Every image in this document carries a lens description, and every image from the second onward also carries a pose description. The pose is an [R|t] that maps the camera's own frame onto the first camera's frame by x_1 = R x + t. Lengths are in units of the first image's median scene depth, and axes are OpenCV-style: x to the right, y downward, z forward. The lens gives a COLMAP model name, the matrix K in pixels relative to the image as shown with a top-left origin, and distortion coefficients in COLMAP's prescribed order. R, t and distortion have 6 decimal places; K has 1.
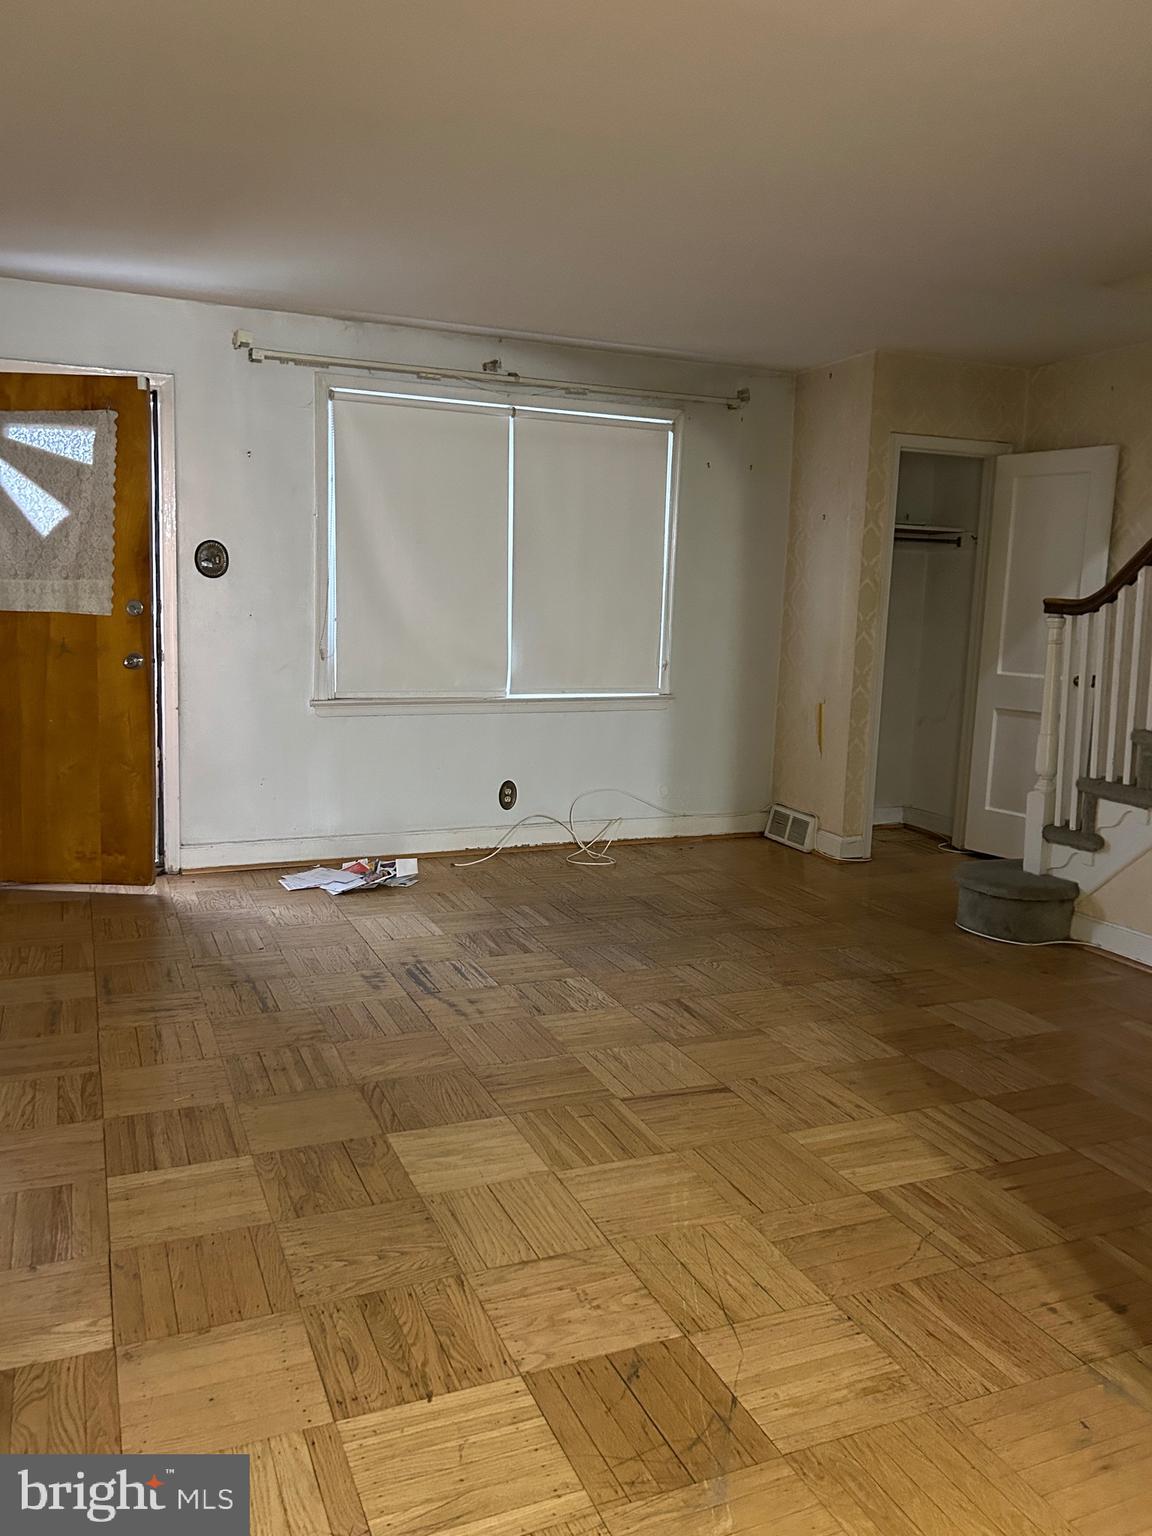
lens RADIAL K [[1150.5, 0, 575.3], [0, 1150.5, 765.0], [0, 0, 1]] dist [0.054759, -0.059740]
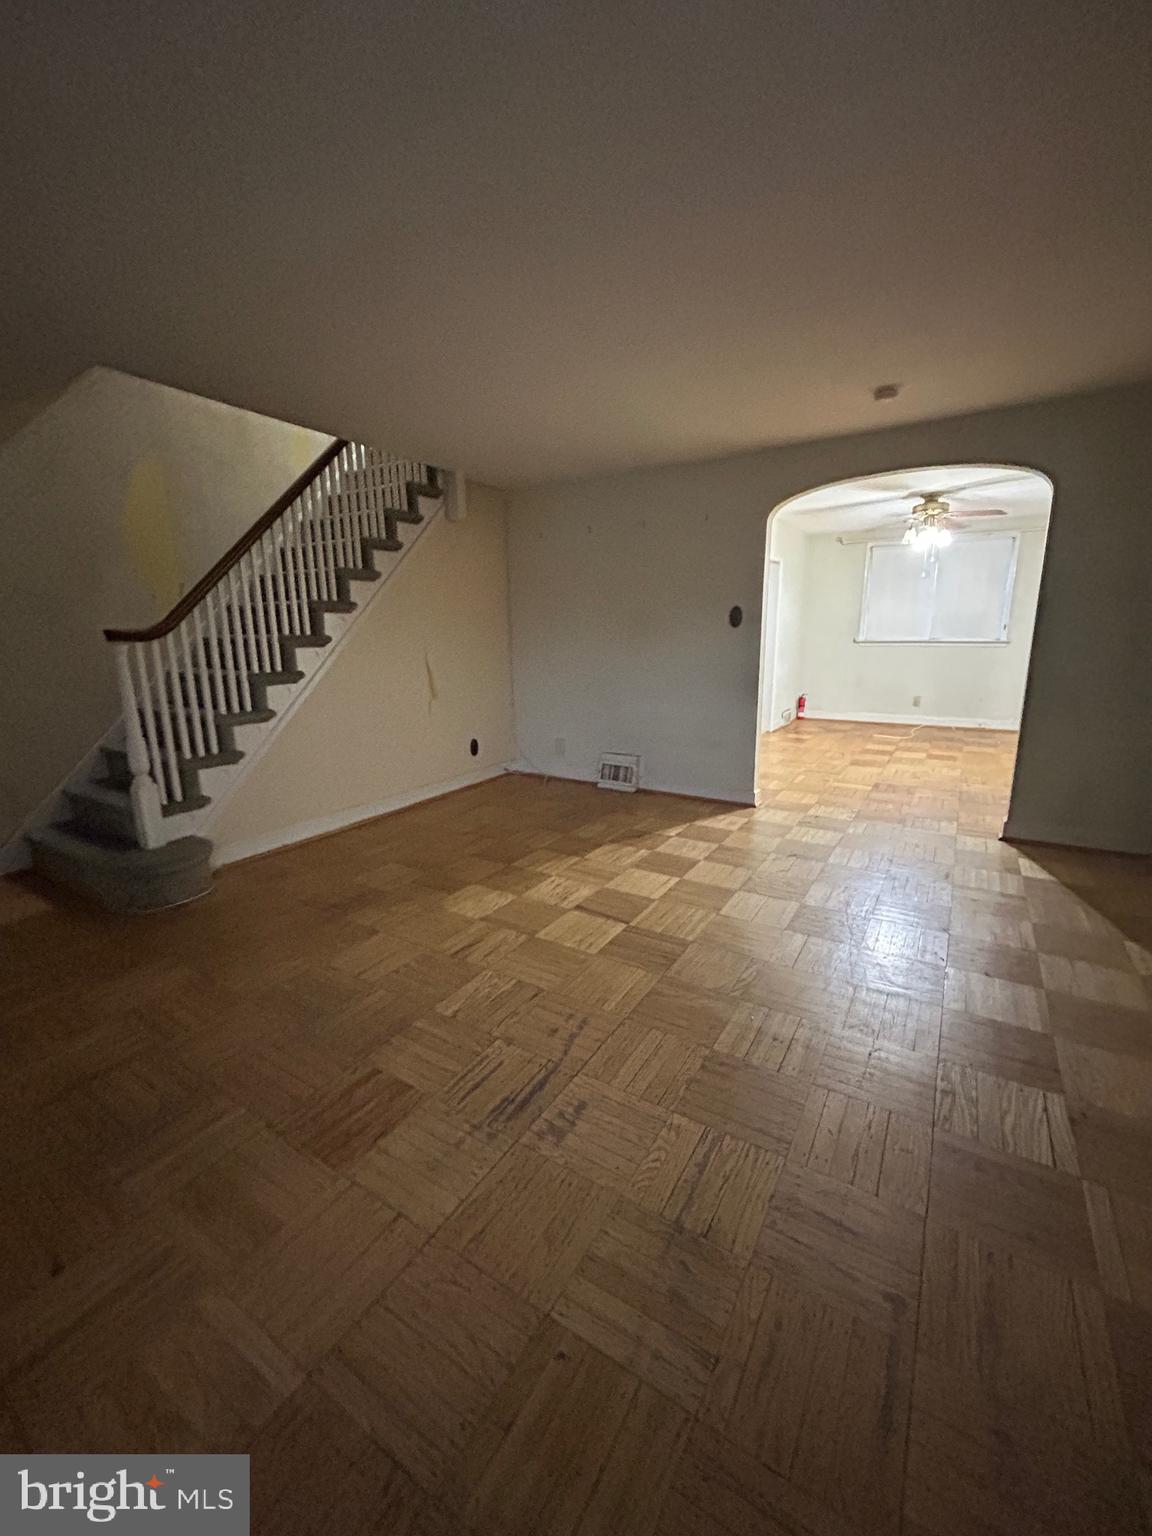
lens RADIAL K [[618.6, 0, 578.6], [0, 618.6, 763.7], [0, 0, 1]] dist [-0.003296, 0.001879]
pose [[-0.568173, -0.198264, 0.798668, -0.467629], [0.115297, 0.941789, 0.315815, -0.183808], [-0.814792, 0.271522, -0.512240, 1.122163]]
